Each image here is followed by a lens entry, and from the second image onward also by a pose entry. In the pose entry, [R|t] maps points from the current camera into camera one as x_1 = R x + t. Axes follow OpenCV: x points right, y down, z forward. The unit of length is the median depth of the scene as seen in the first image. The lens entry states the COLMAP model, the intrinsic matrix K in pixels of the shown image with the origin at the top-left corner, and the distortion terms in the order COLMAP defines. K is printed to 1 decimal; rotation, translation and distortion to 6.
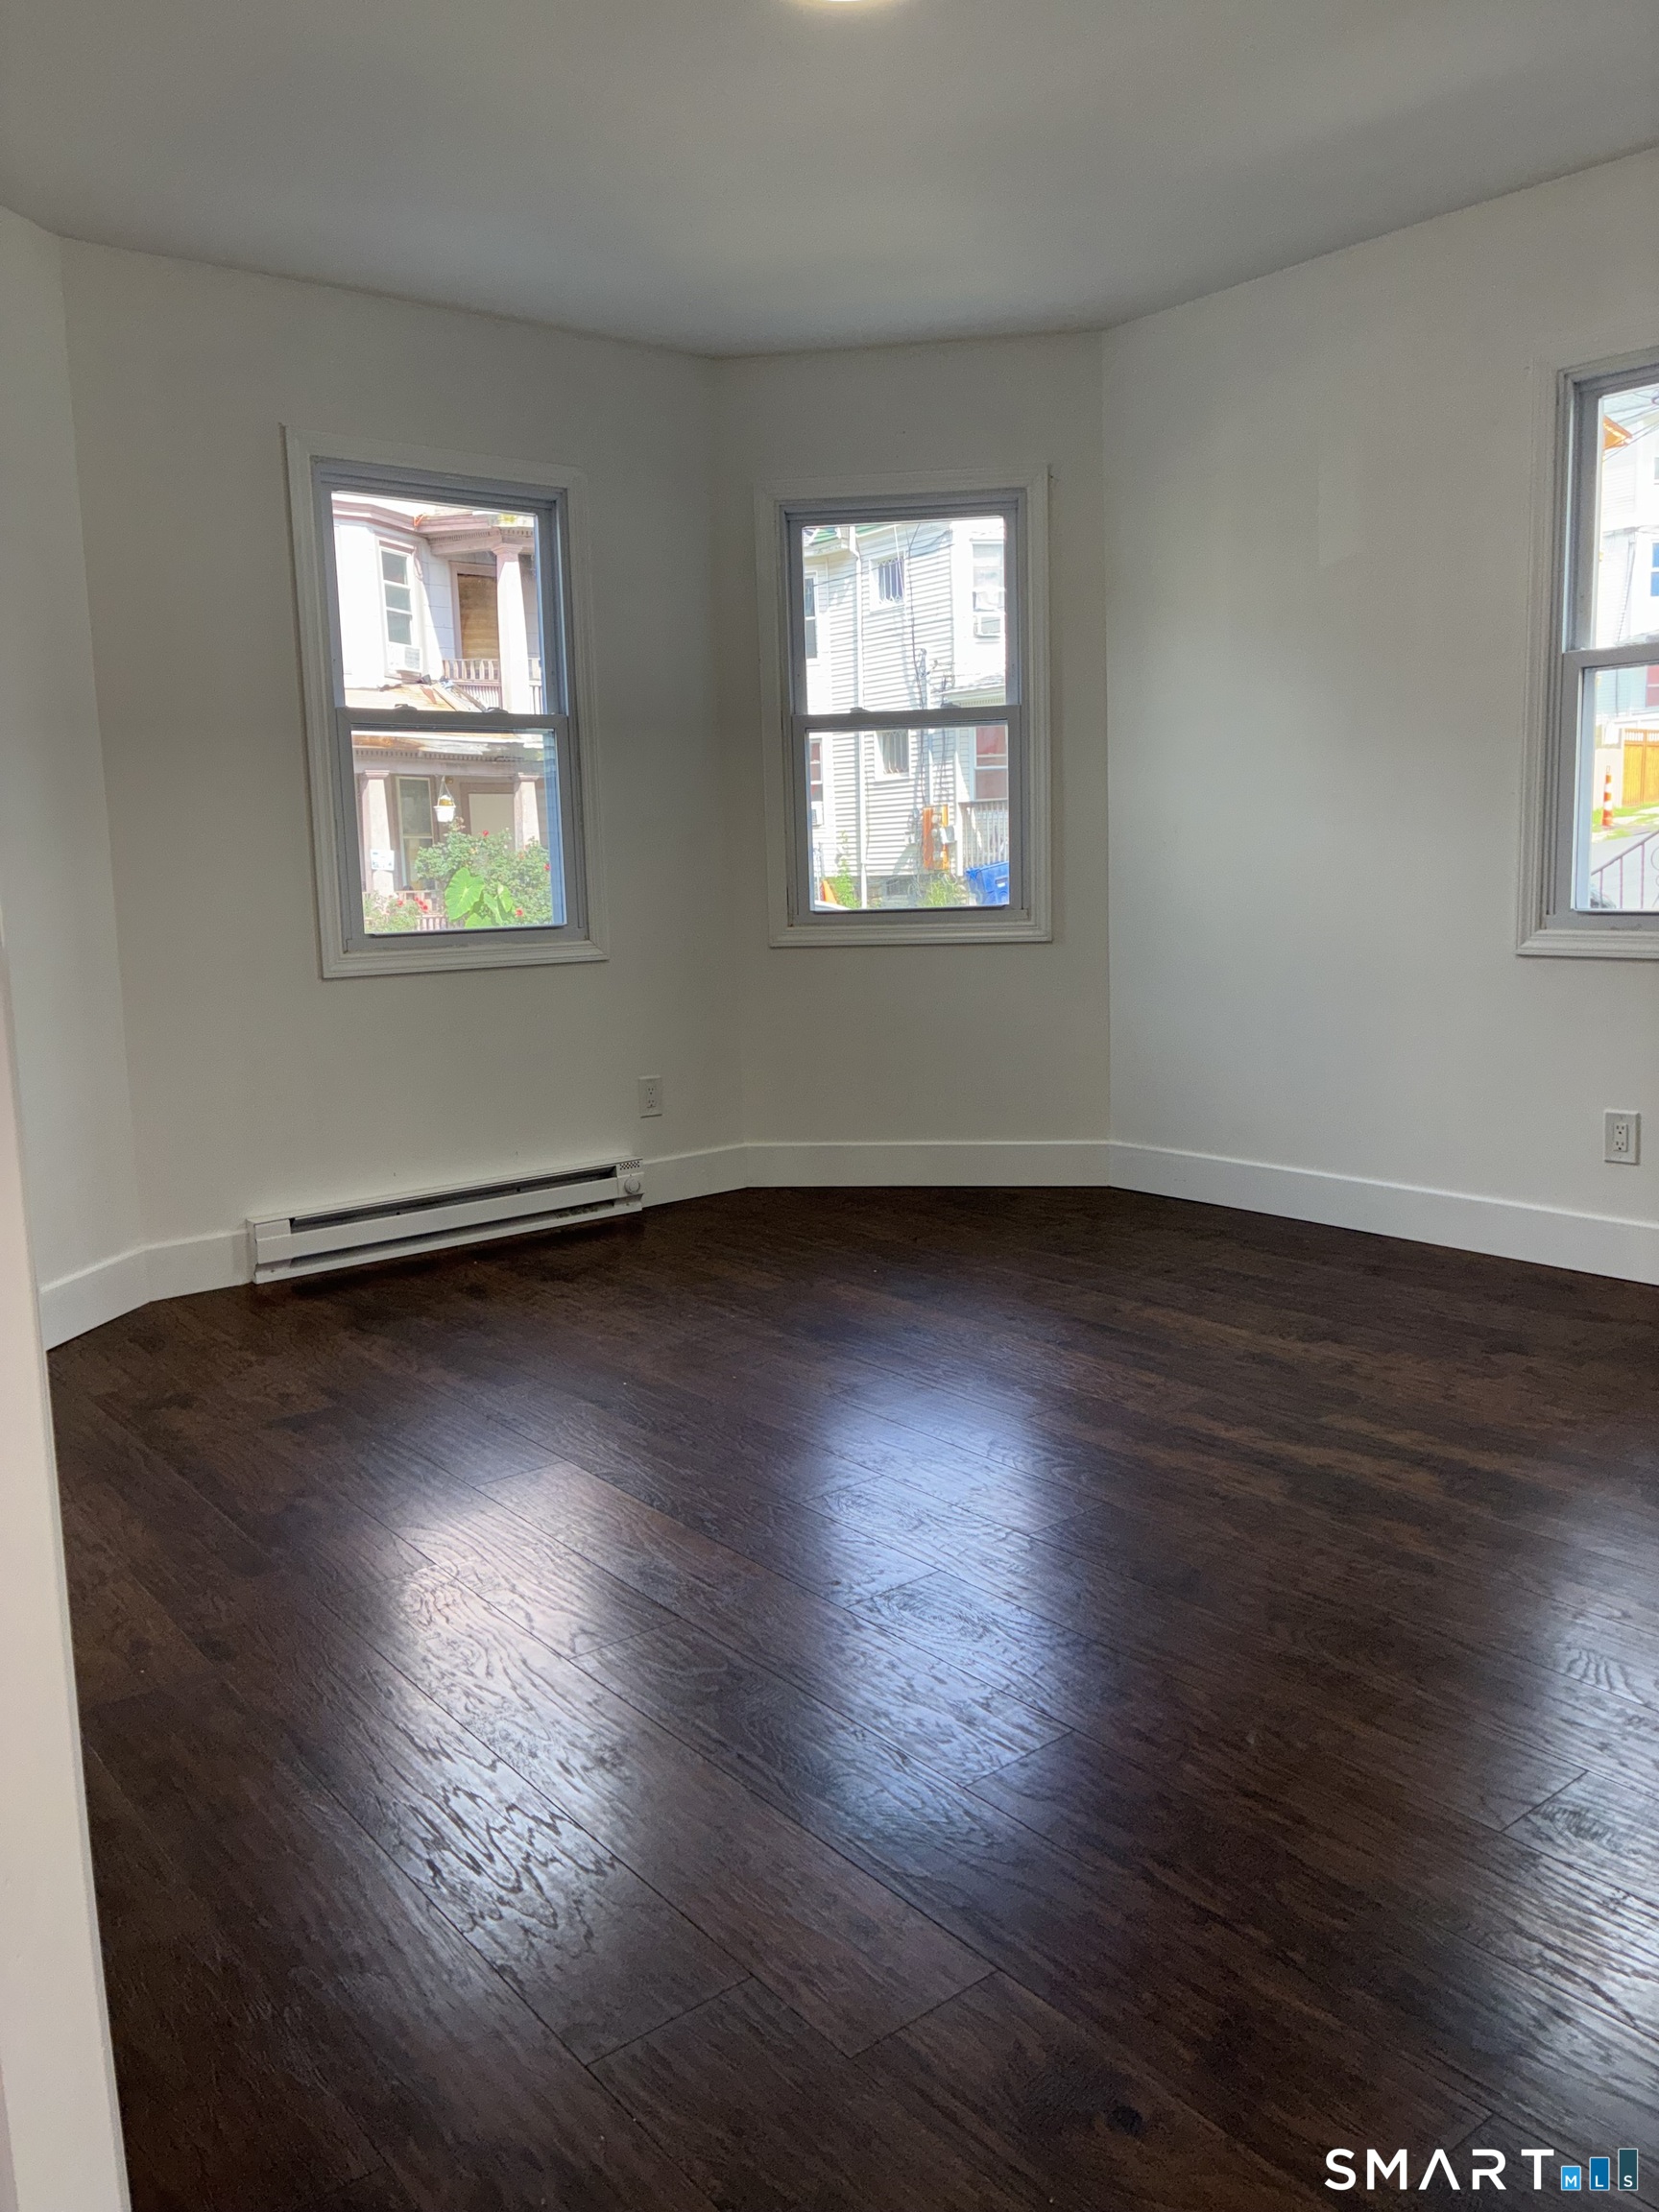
lens RADIAL K [[1672.1, 0, 826.7], [0, 1672.1, 1058.7], [0, 0, 1]] dist [0.035216, -0.002270]
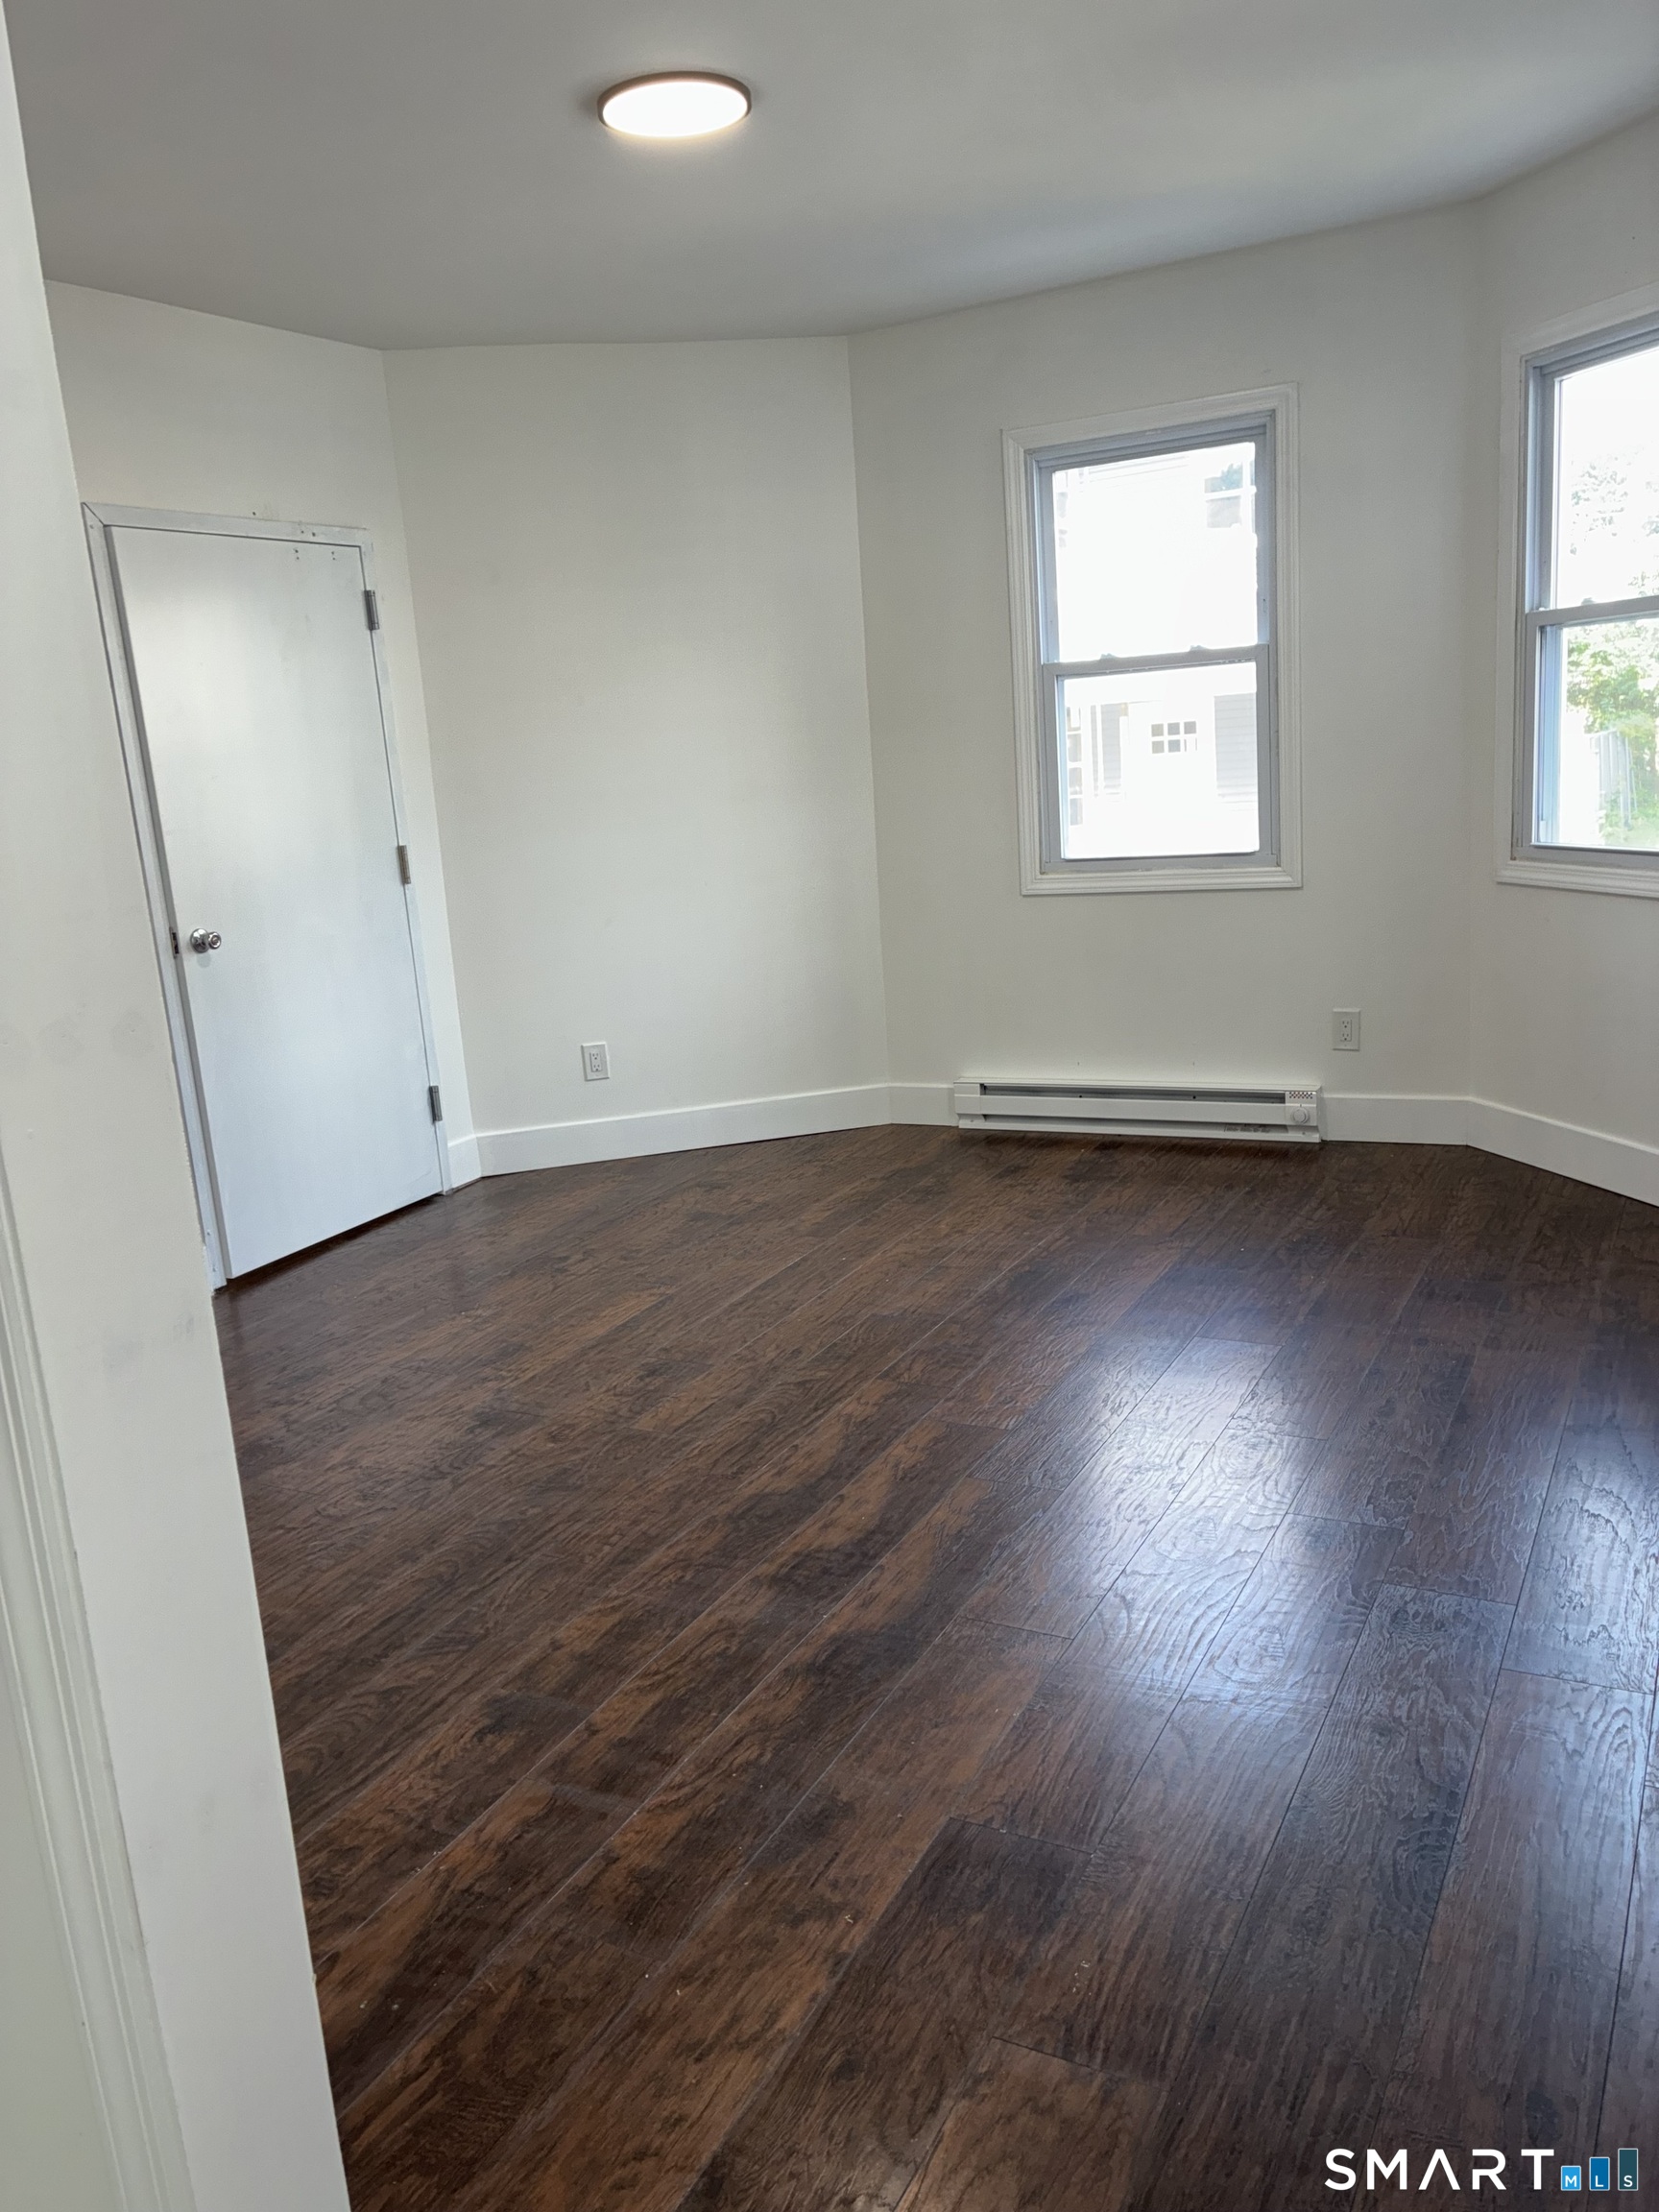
lens RADIAL K [[1665.1, 0, 829.5], [0, 1665.1, 1106.0], [0, 0, 1]] dist [-0.000364, -0.003860]
pose [[0.389014, 0.194053, -0.900562, 0.832782], [-0.047431, 0.980485, 0.190786, -0.132459], [0.920010, -0.031504, 0.390626, 0.433454]]
